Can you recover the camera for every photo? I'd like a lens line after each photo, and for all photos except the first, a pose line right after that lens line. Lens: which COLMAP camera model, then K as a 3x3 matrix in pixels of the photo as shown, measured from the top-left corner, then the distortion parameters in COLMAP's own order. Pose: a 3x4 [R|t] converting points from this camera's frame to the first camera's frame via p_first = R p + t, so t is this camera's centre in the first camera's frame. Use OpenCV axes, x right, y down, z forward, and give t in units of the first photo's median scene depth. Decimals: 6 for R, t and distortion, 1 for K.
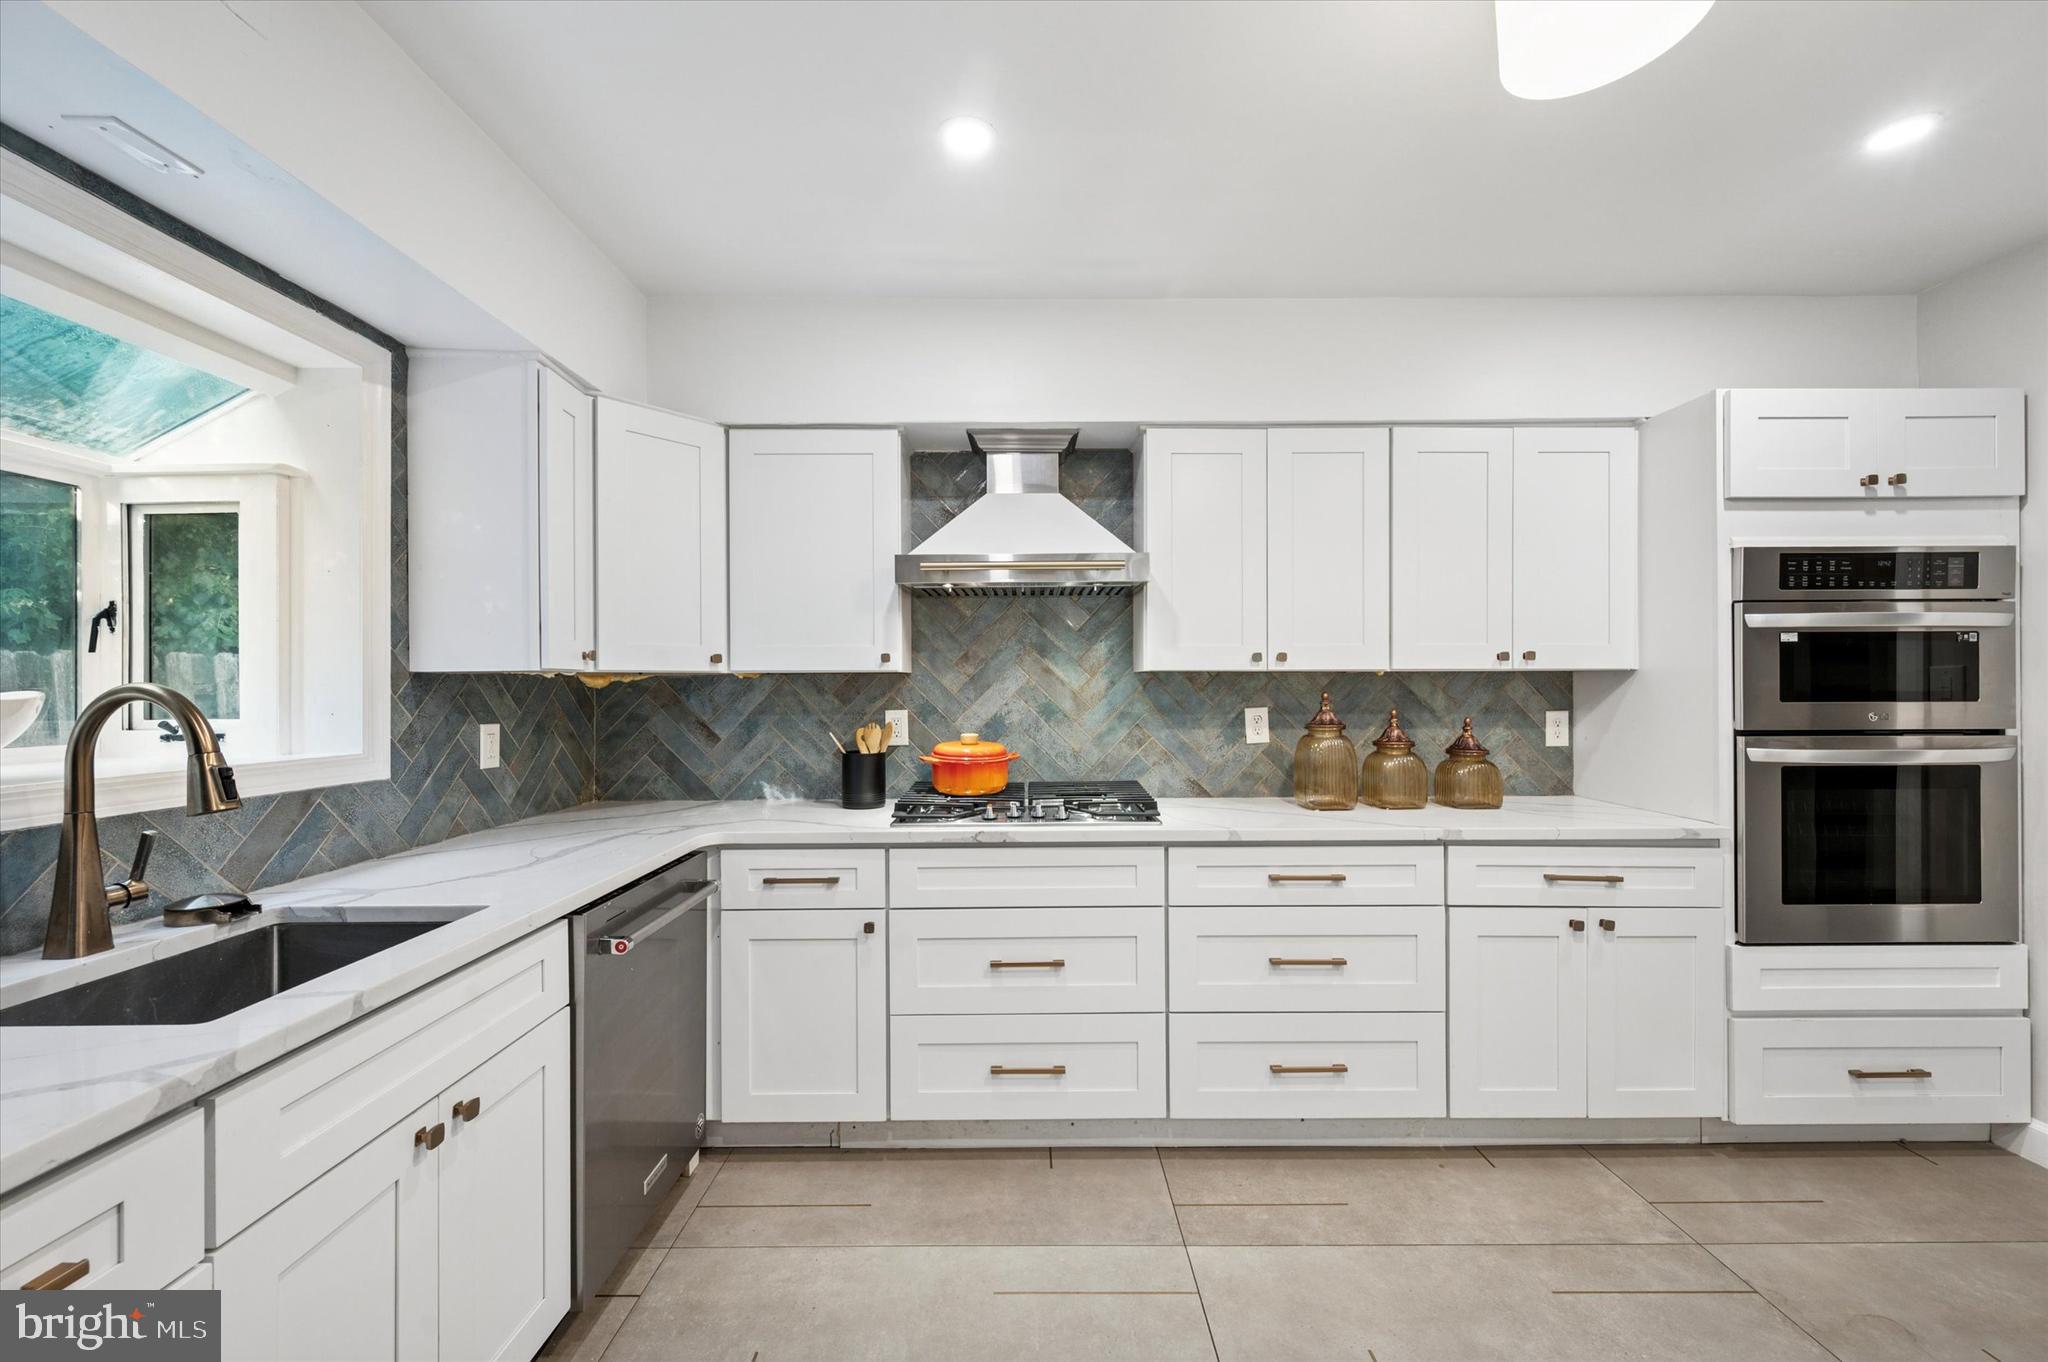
lens RADIAL K [[823.9, 0, 1026.2], [0, 823.9, 677.2], [0, 0, 1]] dist [0.002974, 0.000105]
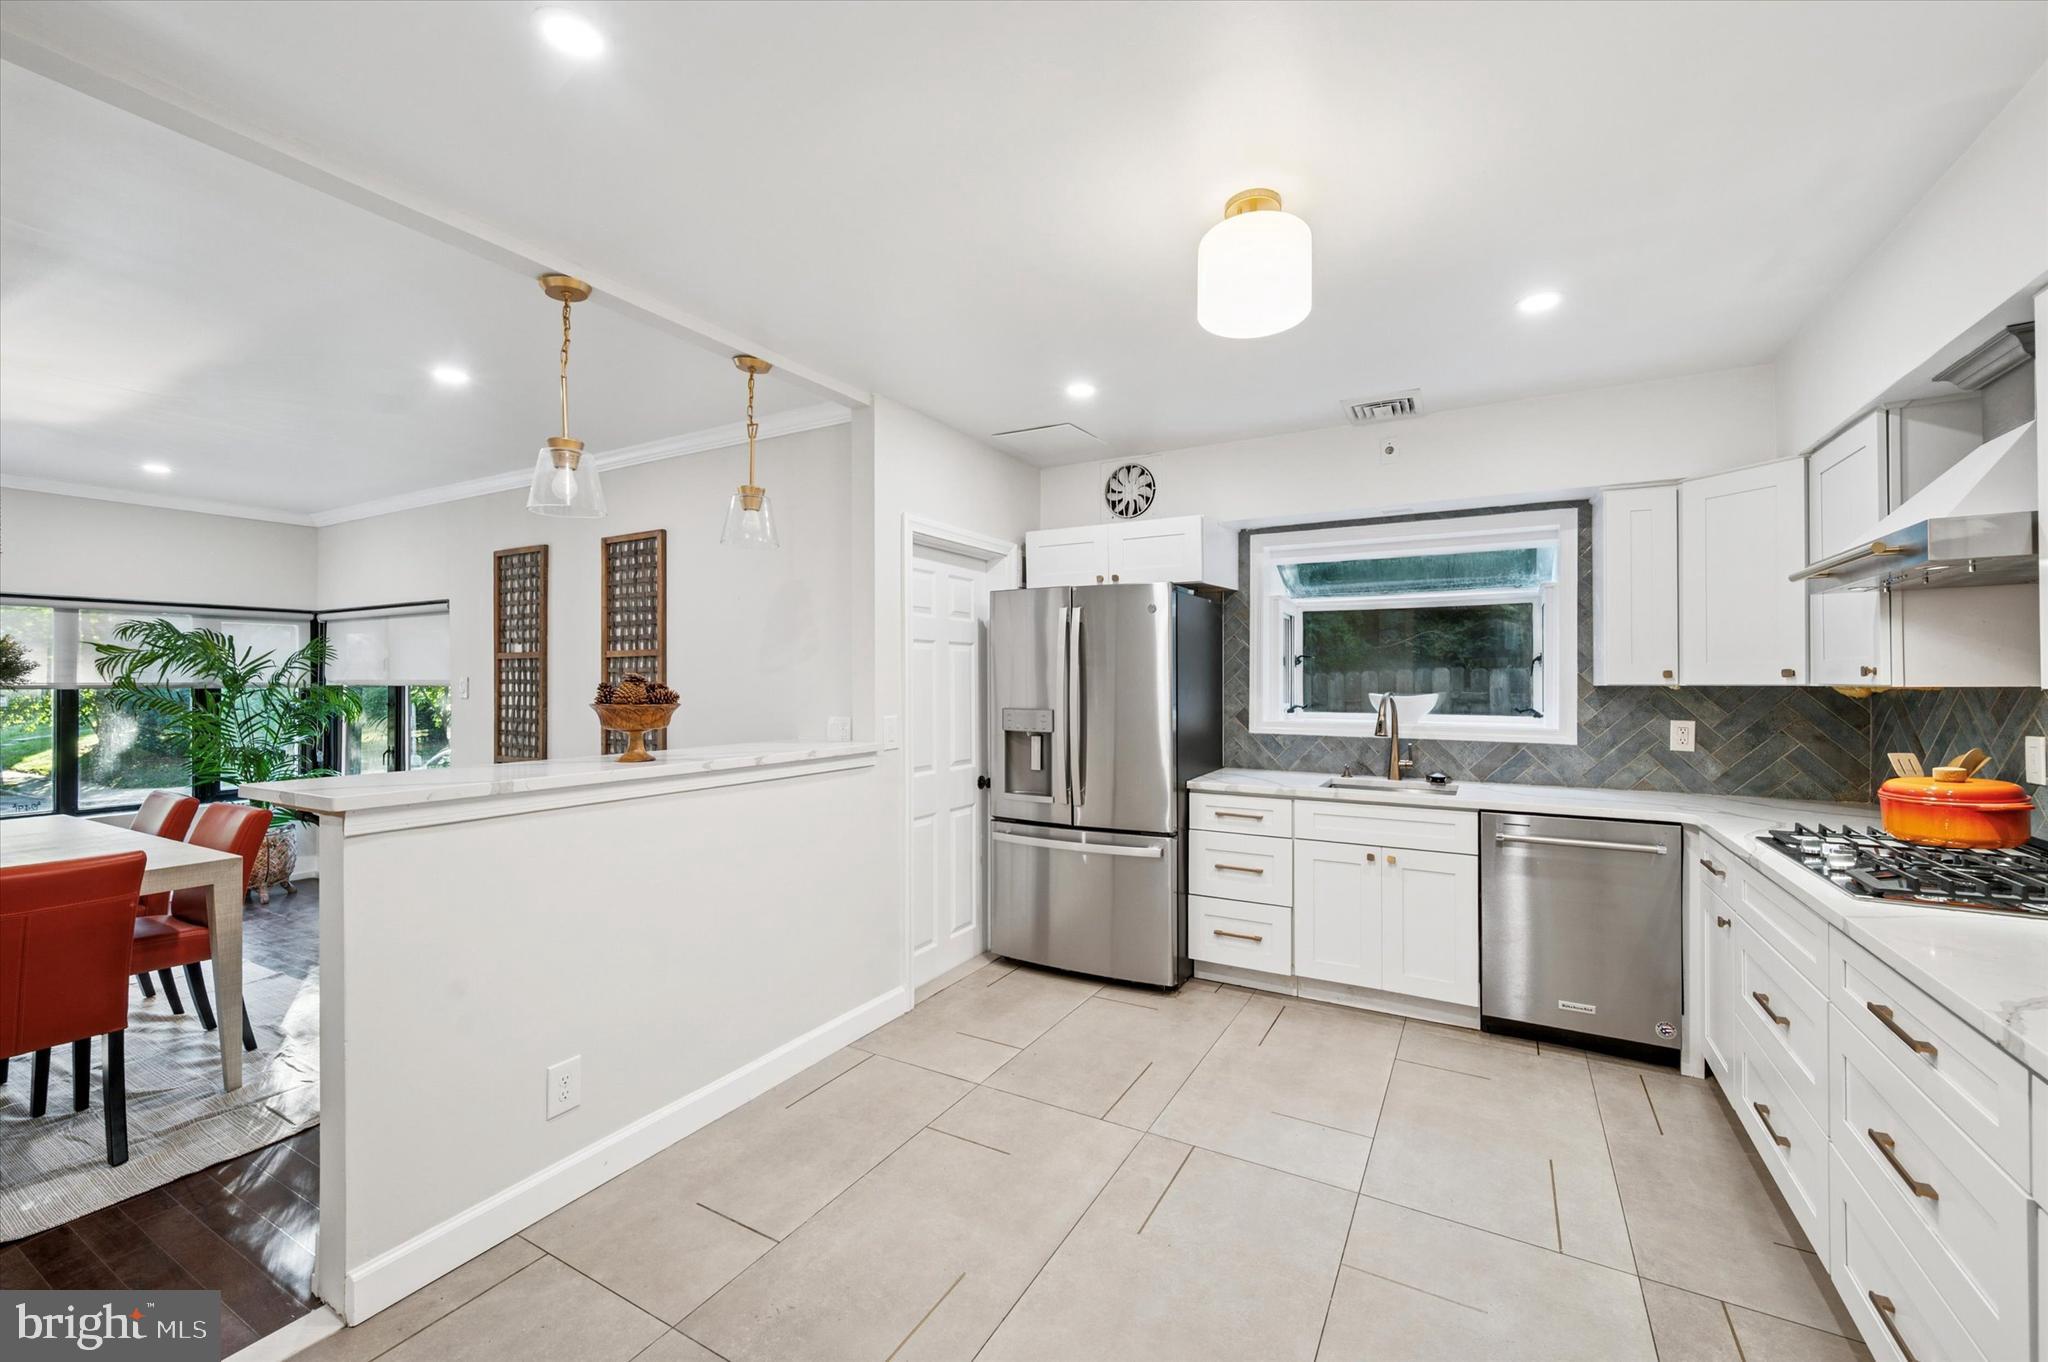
lens RADIAL K [[823.9, 0, 1026.7], [0, 823.9, 680.7], [0, 0, 1]] dist [0.002974, 0.000105]
pose [[-0.499904, -0.001302, -0.866080, 1.324396], [0.005862, 0.999971, -0.004887, -0.014522], [0.866061, -0.007521, -0.499882, 0.820078]]
